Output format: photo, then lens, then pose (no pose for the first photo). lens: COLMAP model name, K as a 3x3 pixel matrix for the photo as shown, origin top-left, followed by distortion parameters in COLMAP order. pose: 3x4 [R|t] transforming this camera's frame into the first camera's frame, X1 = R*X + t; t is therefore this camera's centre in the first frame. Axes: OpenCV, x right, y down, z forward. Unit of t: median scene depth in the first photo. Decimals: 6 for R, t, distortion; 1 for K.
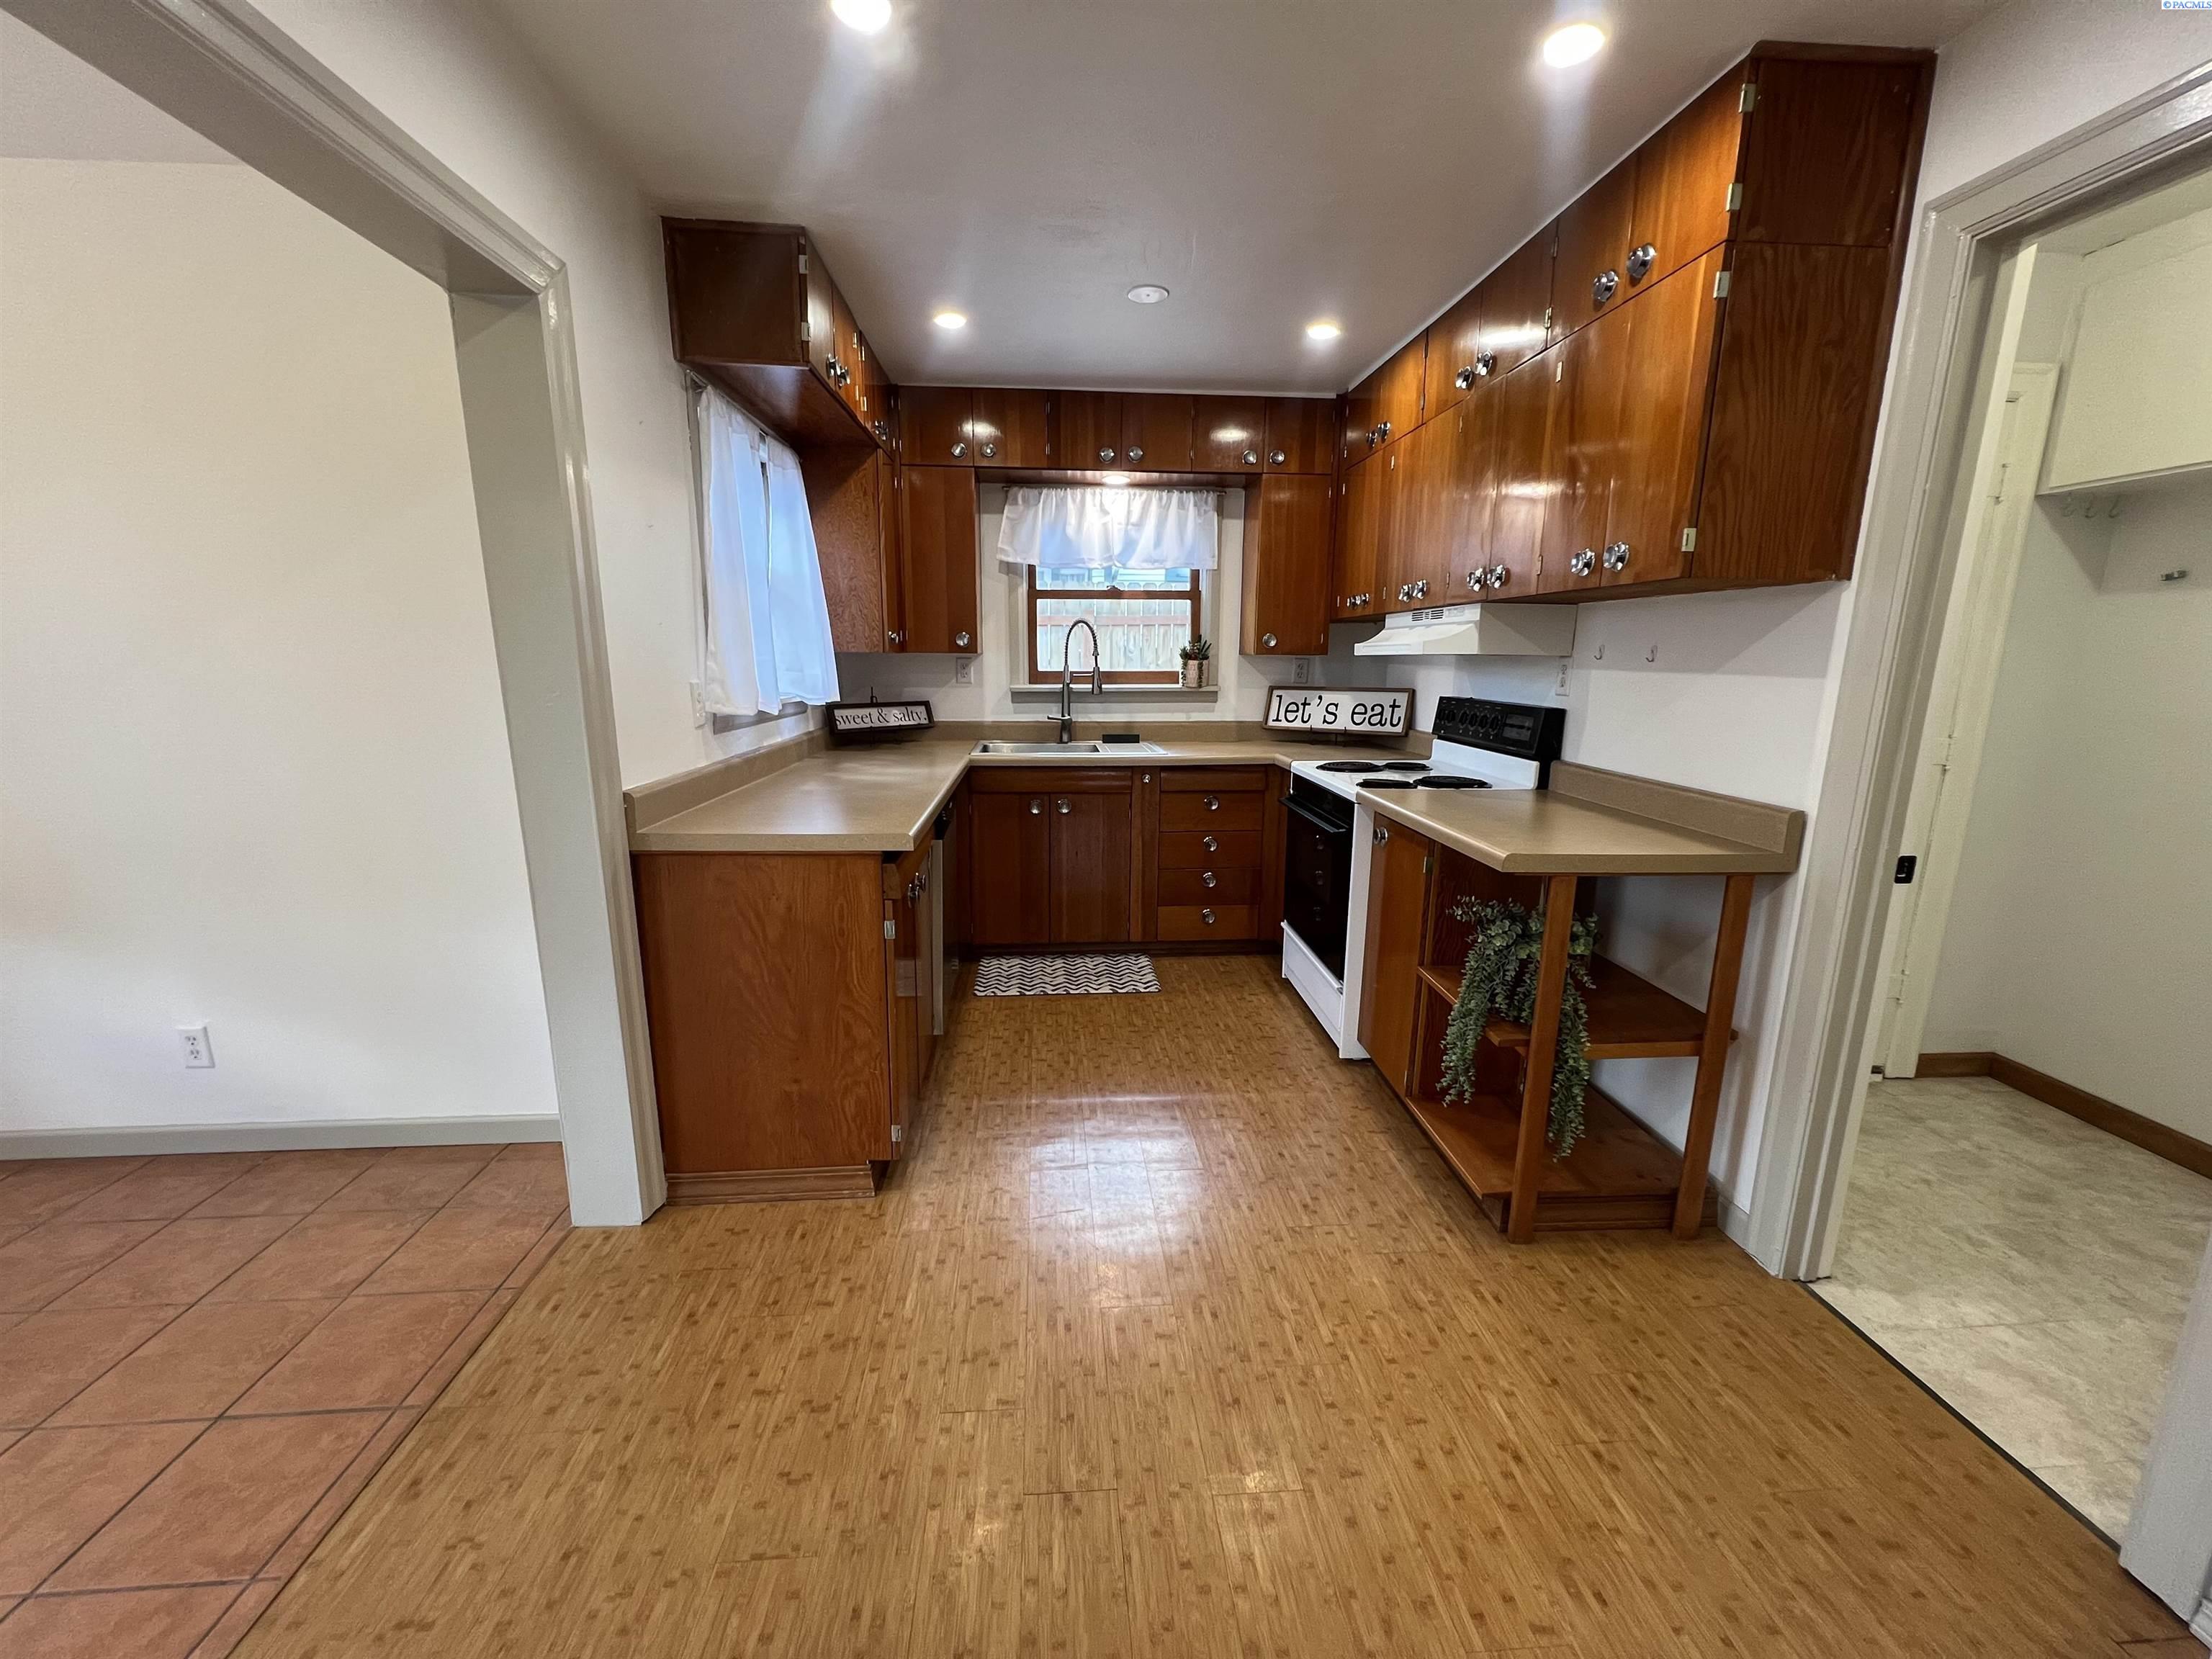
lens RADIAL K [[885.9, 0, 1105.8], [0, 885.9, 834.2], [0, 0, 1]] dist [-0.000621, 0.000877]
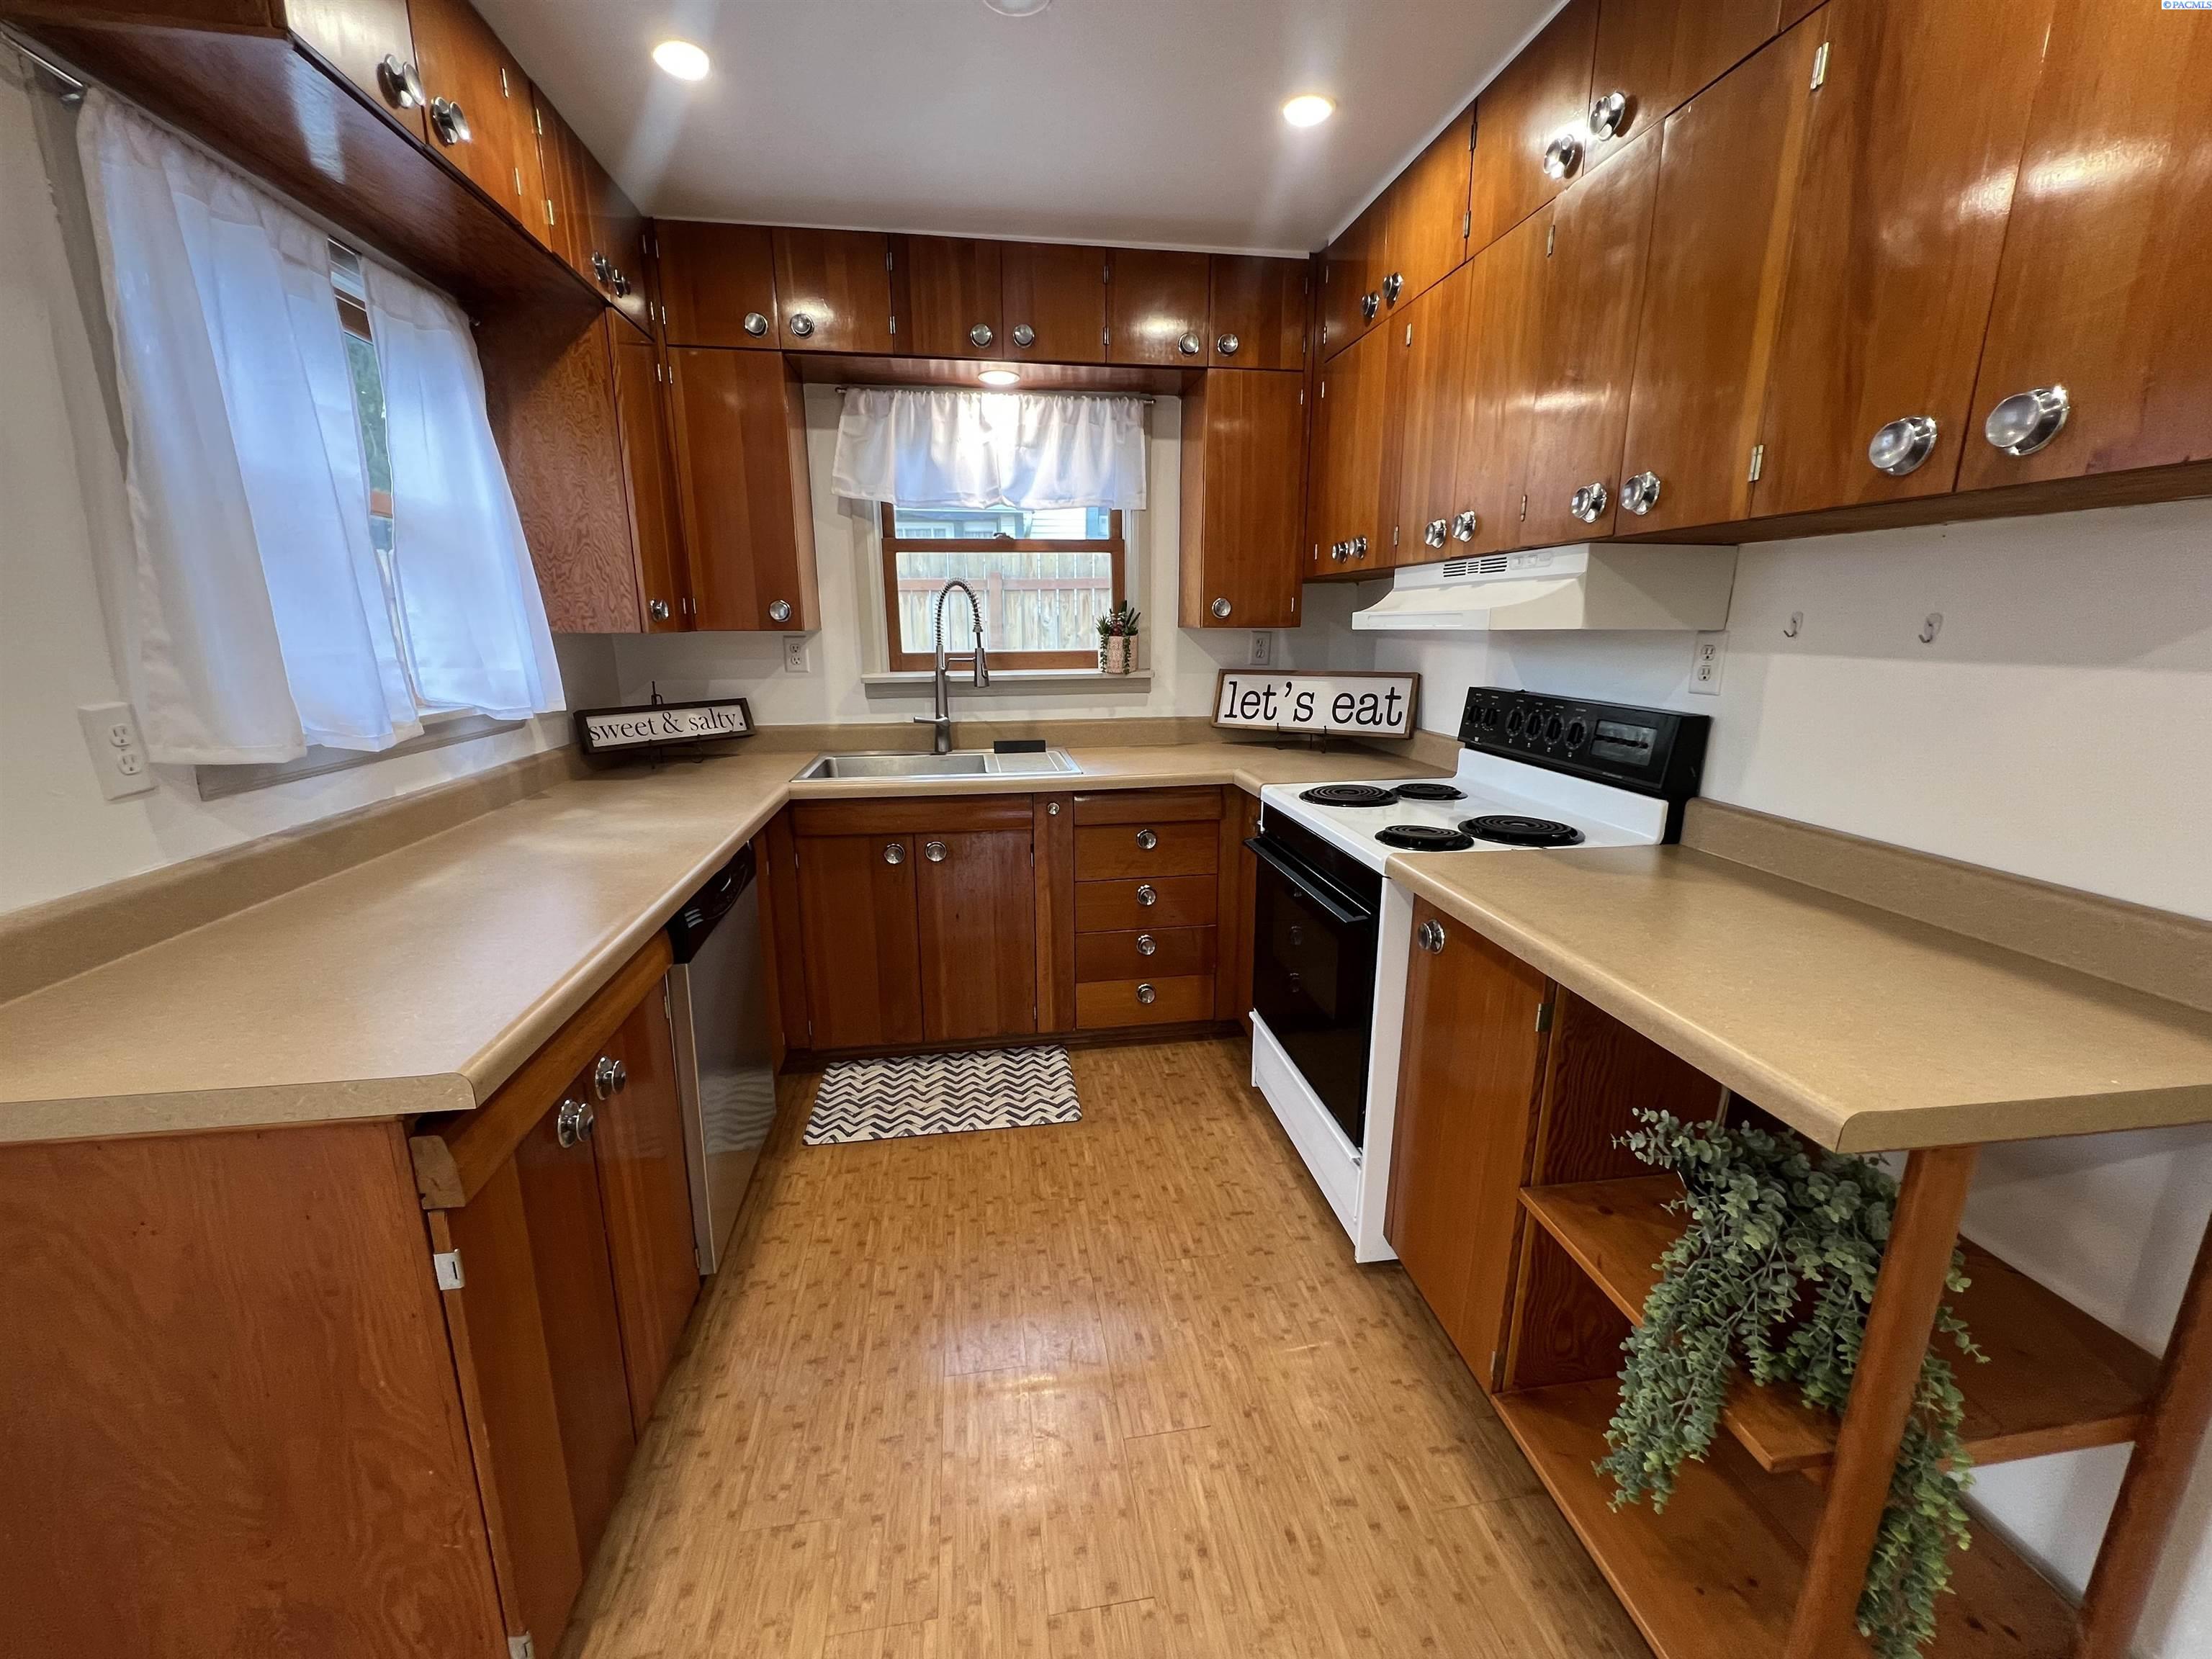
lens RADIAL K [[885.9, 0, 1106.1], [0, 885.9, 831.8], [0, 0, 1]] dist [-0.000621, 0.000877]
pose [[0.996629, -0.028482, 0.076935, 0.042593], [0.025856, 0.999056, 0.034922, -0.087874], [-0.077857, -0.032815, 0.996424, 0.387582]]
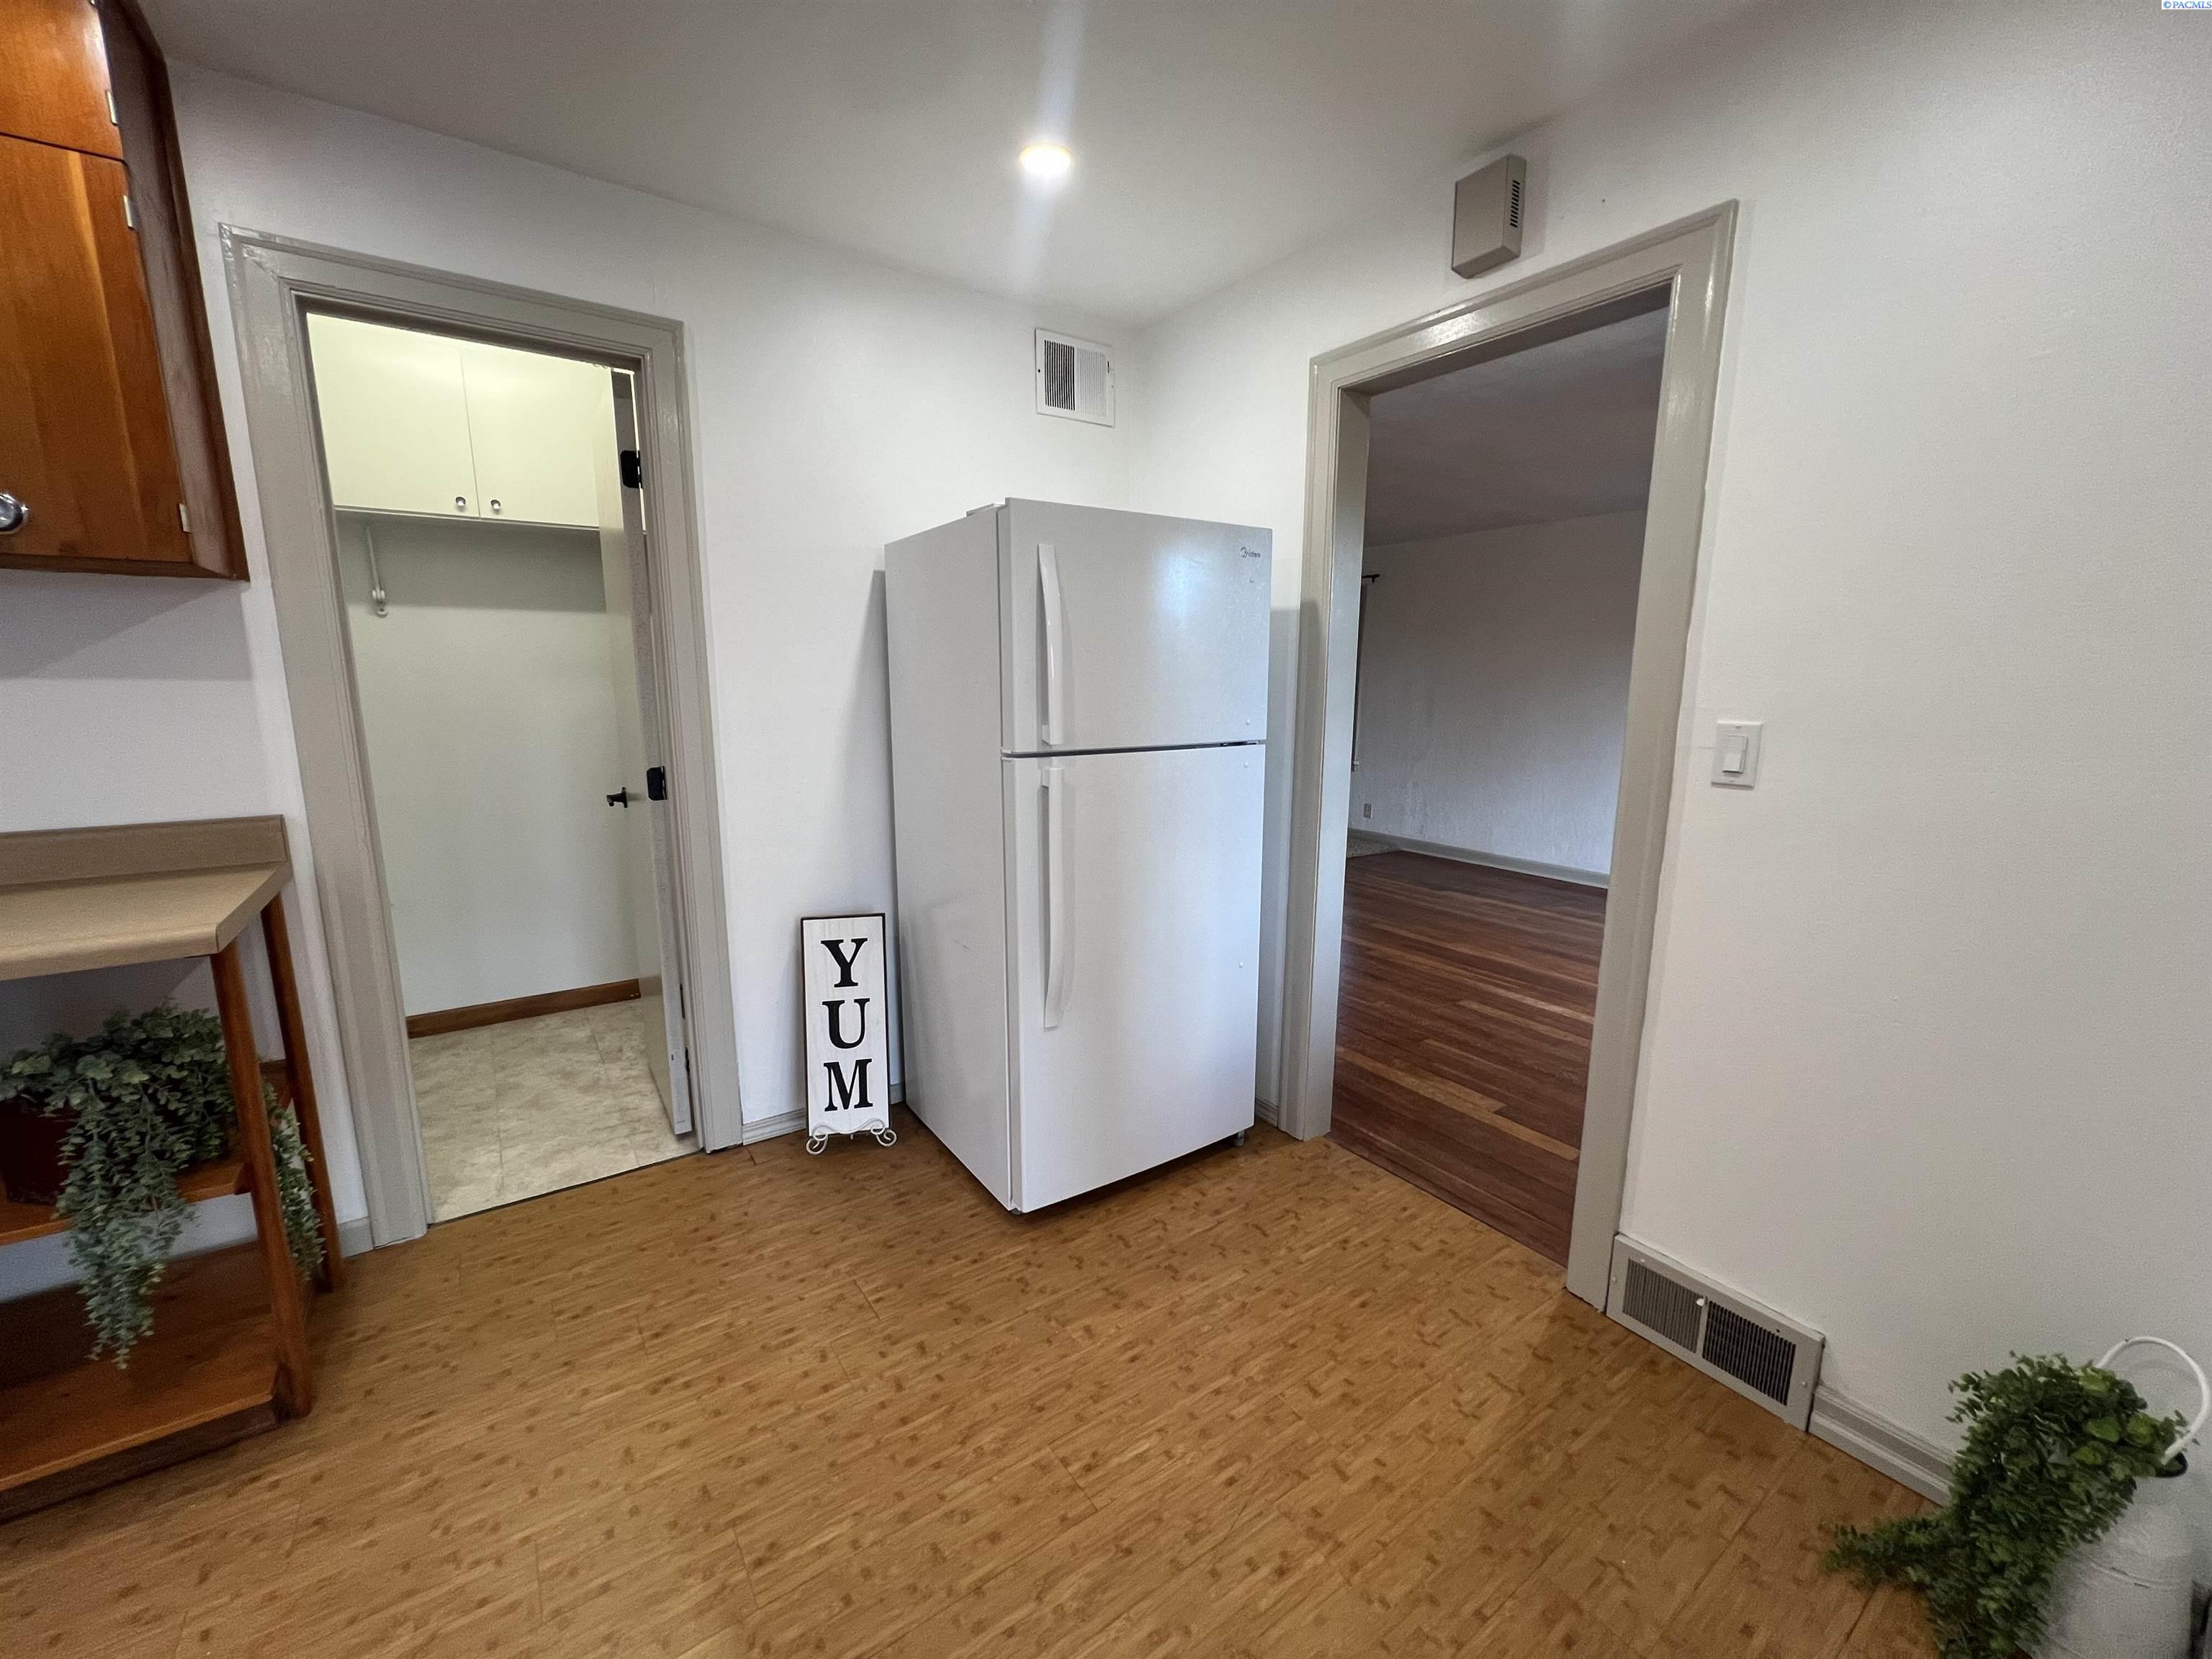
lens RADIAL K [[885.9, 0, 1104.1], [0, 885.9, 835.9], [0, 0, 1]] dist [-0.000621, 0.000877]
pose [[-0.512549, -0.165387, 0.842580, -0.329347], [0.162260, 0.944940, 0.284183, -0.087340], [-0.843187, 0.282375, -0.457493, 0.436911]]
